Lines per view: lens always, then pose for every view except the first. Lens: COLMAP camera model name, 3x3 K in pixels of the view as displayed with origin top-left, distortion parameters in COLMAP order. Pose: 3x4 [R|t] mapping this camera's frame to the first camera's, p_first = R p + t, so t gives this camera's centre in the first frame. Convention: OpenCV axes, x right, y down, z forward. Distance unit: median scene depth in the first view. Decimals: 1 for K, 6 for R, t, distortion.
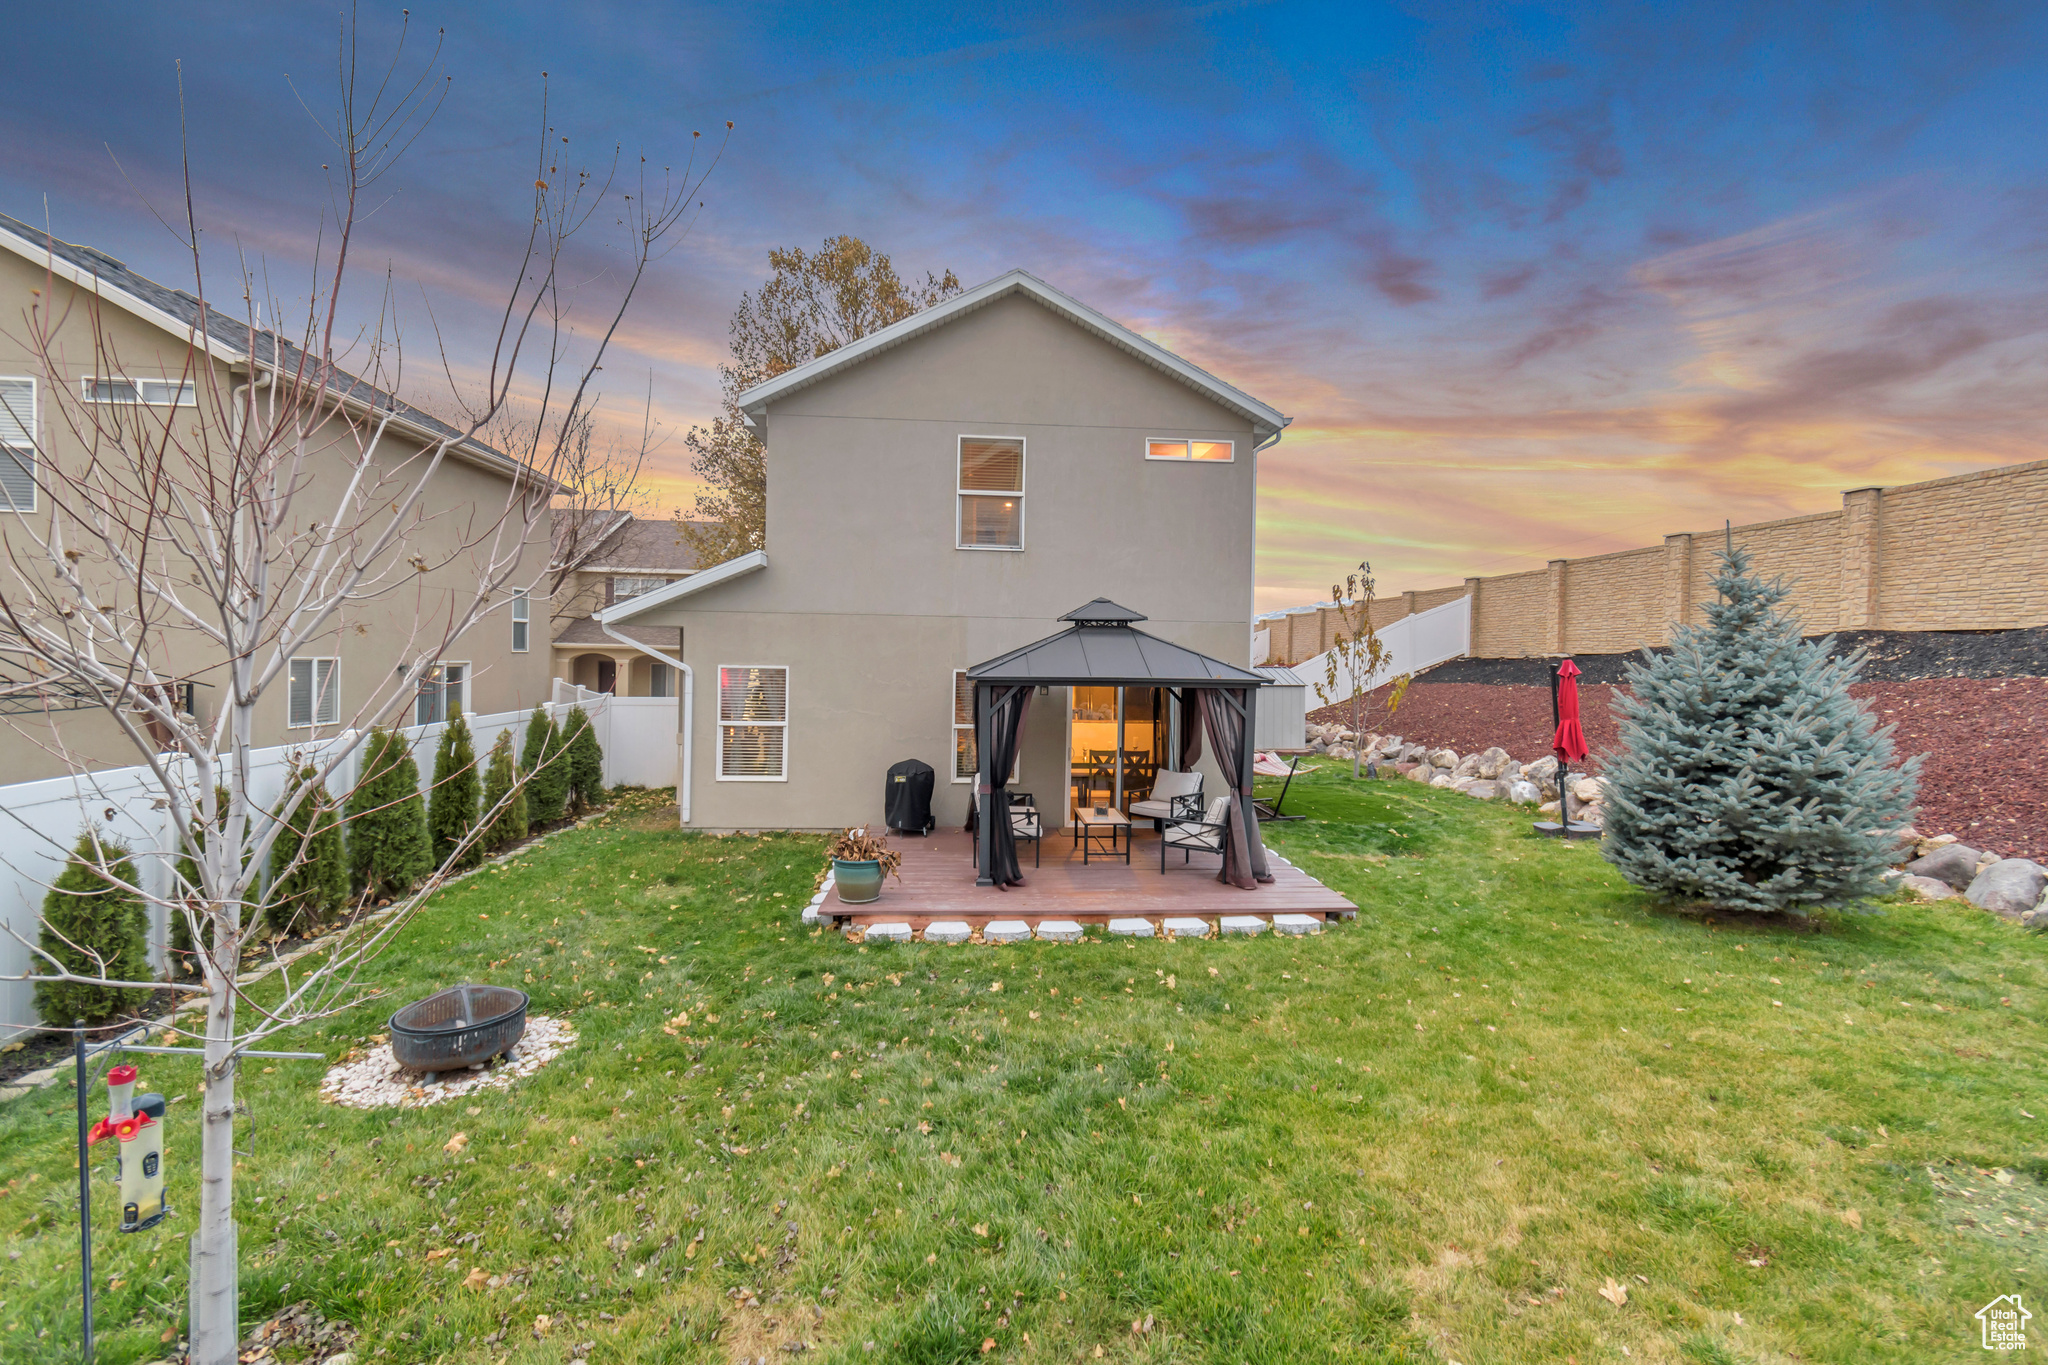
lens RADIAL K [[907.6, 0, 1023.5], [0, 907.6, 676.8], [0, 0, 1]] dist [0.003369, 0.008073]
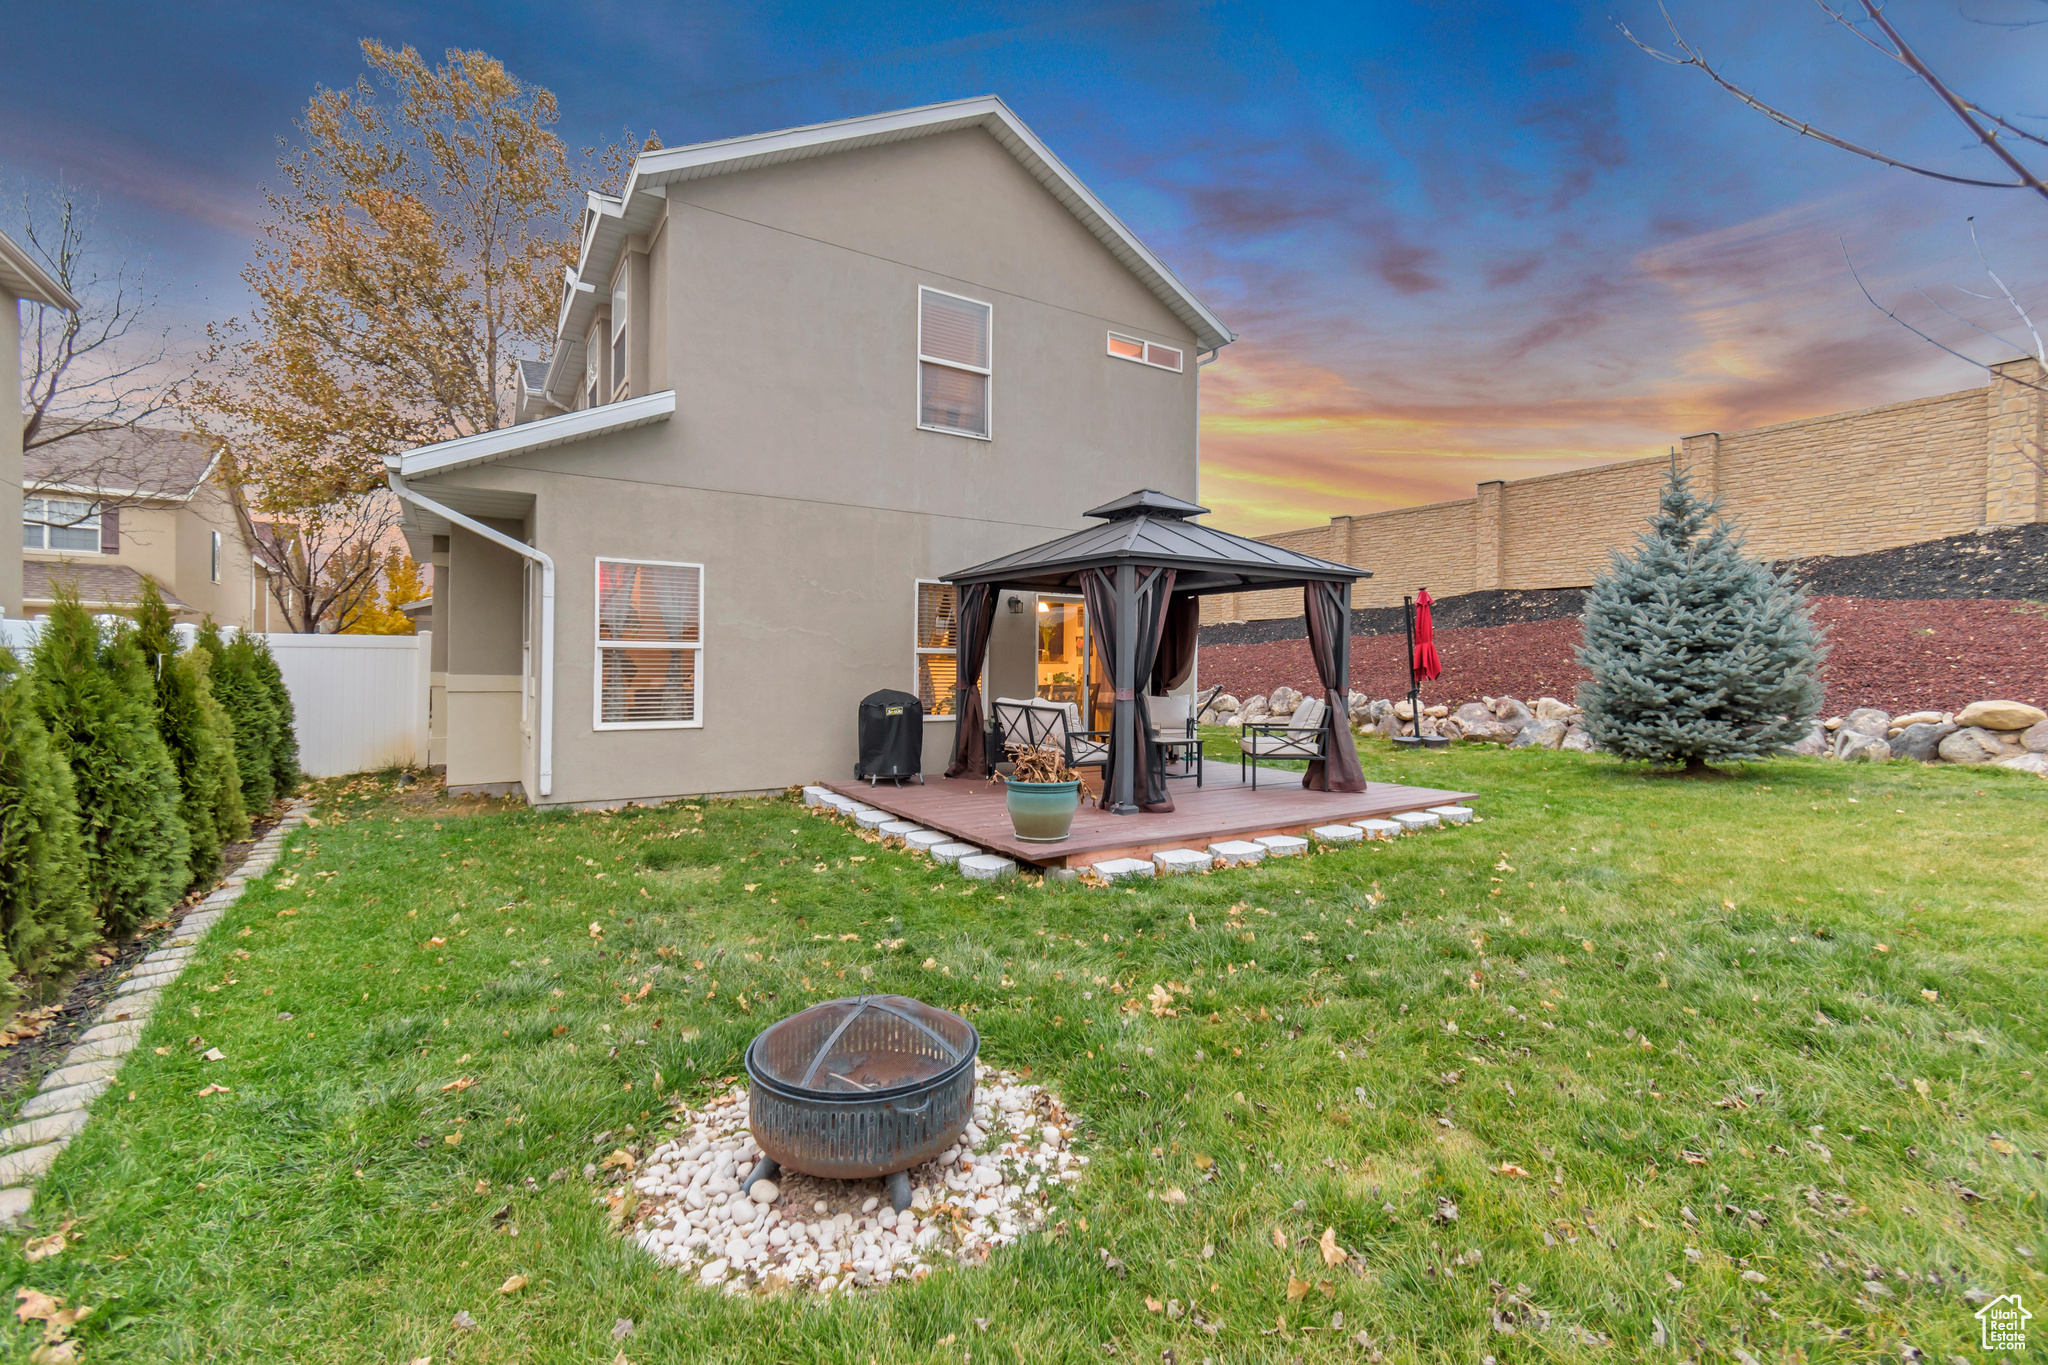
lens RADIAL K [[907.6, 0, 1037.8], [0, 907.6, 682.6], [0, 0, 1]] dist [0.003369, 0.008073]
pose [[0.869761, -0.018497, 0.493126, -0.385574], [0.017007, 0.999827, 0.007506, 0.080189], [-0.493180, 0.001858, 0.869925, 0.255878]]
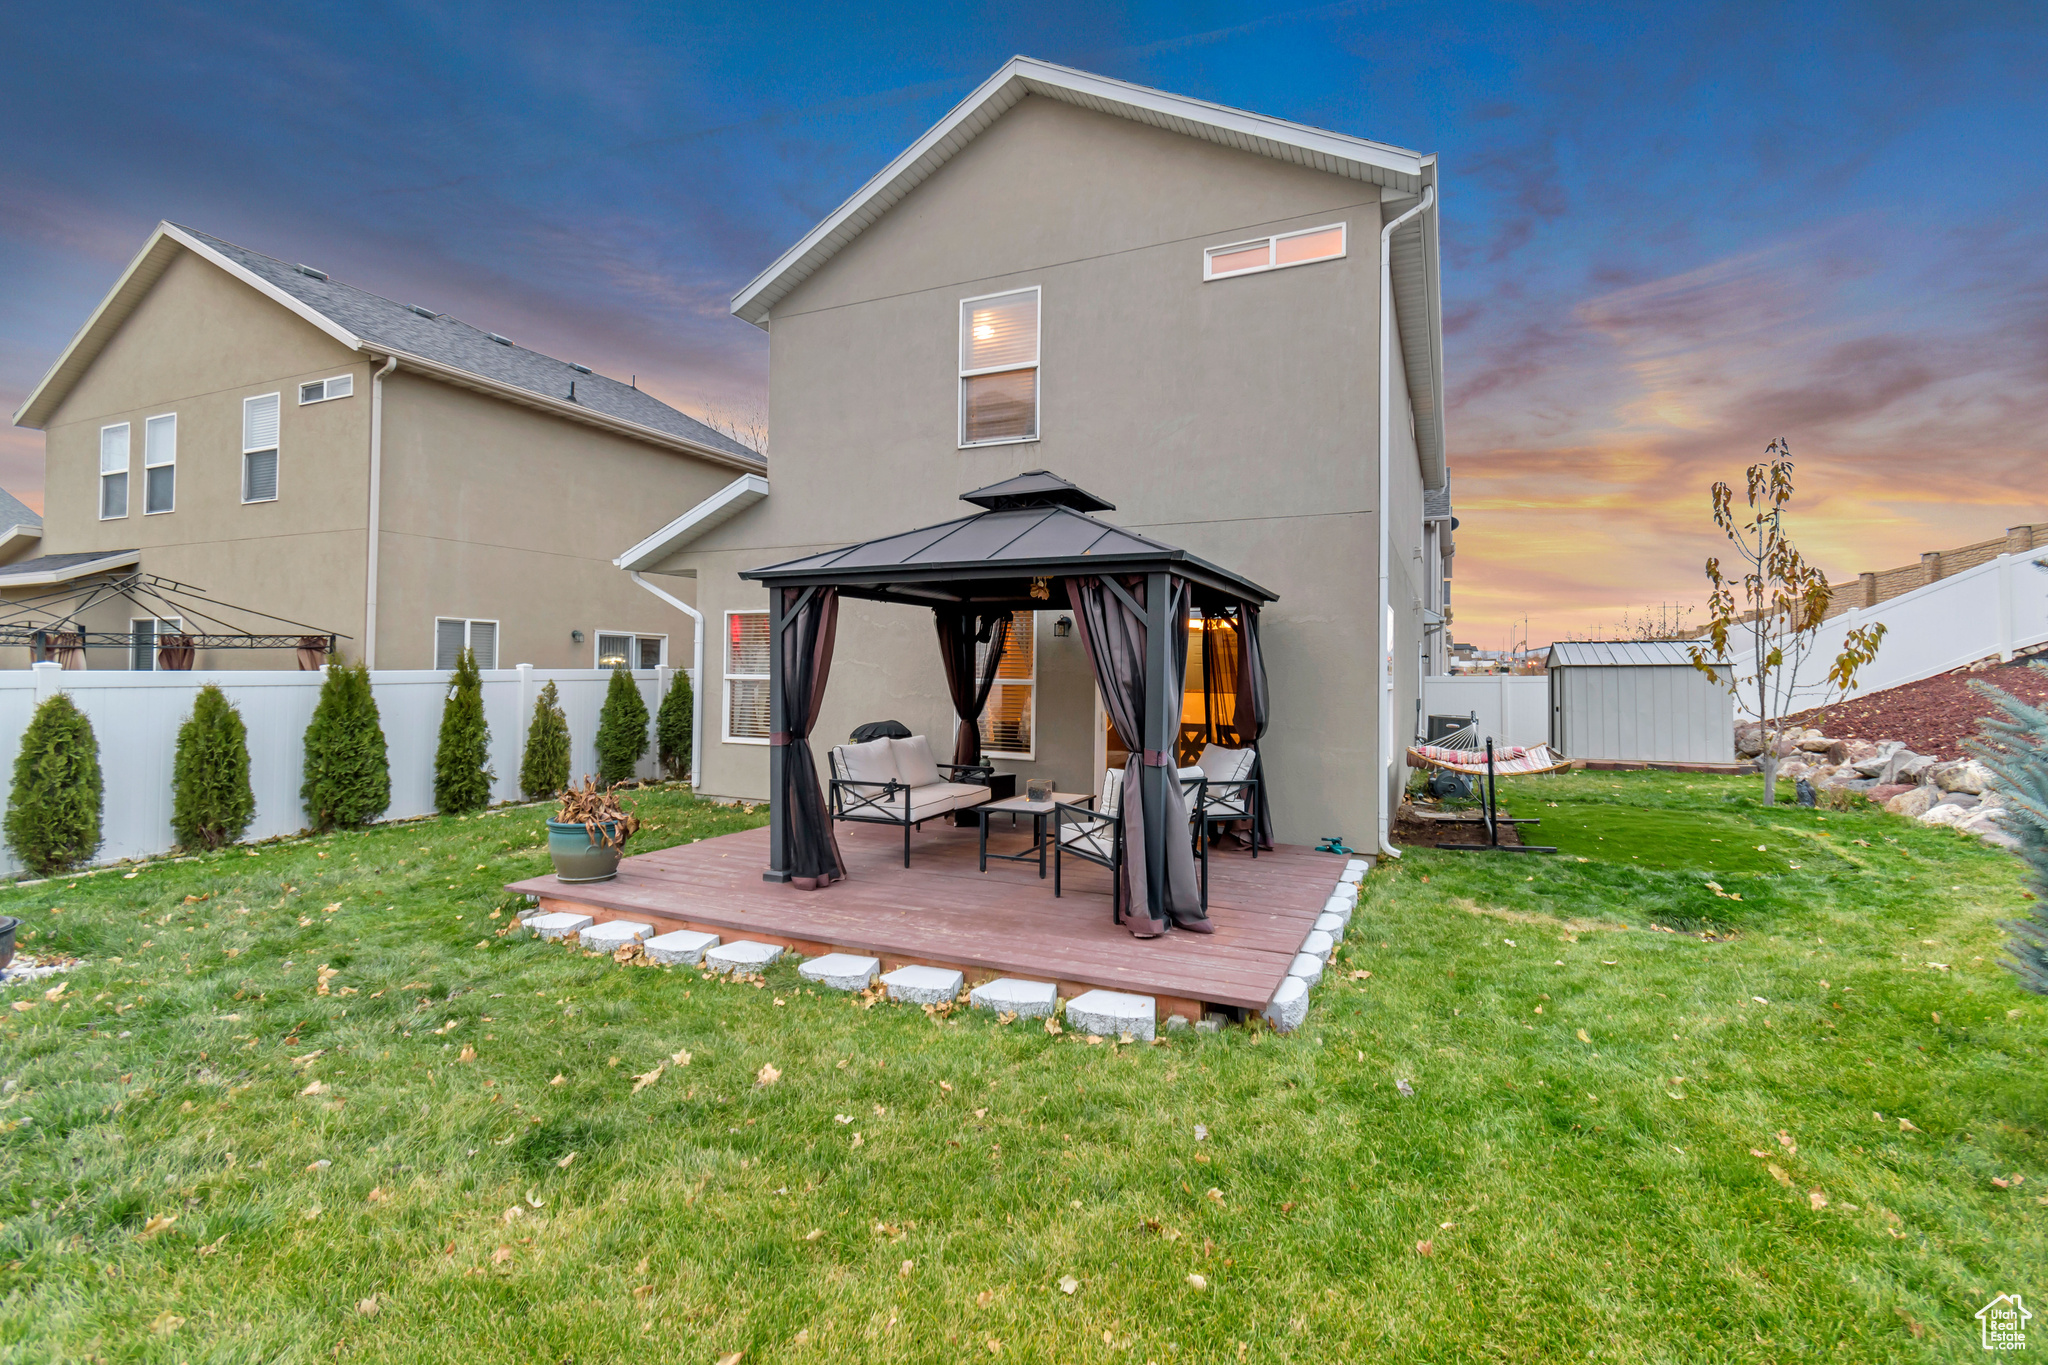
lens RADIAL K [[907.6, 0, 1021.3], [0, 907.6, 666.9], [0, 0, 1]] dist [0.003369, 0.008073]
pose [[0.876581, -0.009114, -0.481169, 0.341651], [-0.007074, 0.999469, -0.031819, 0.067625], [0.481203, 0.031296, 0.876050, 0.367128]]
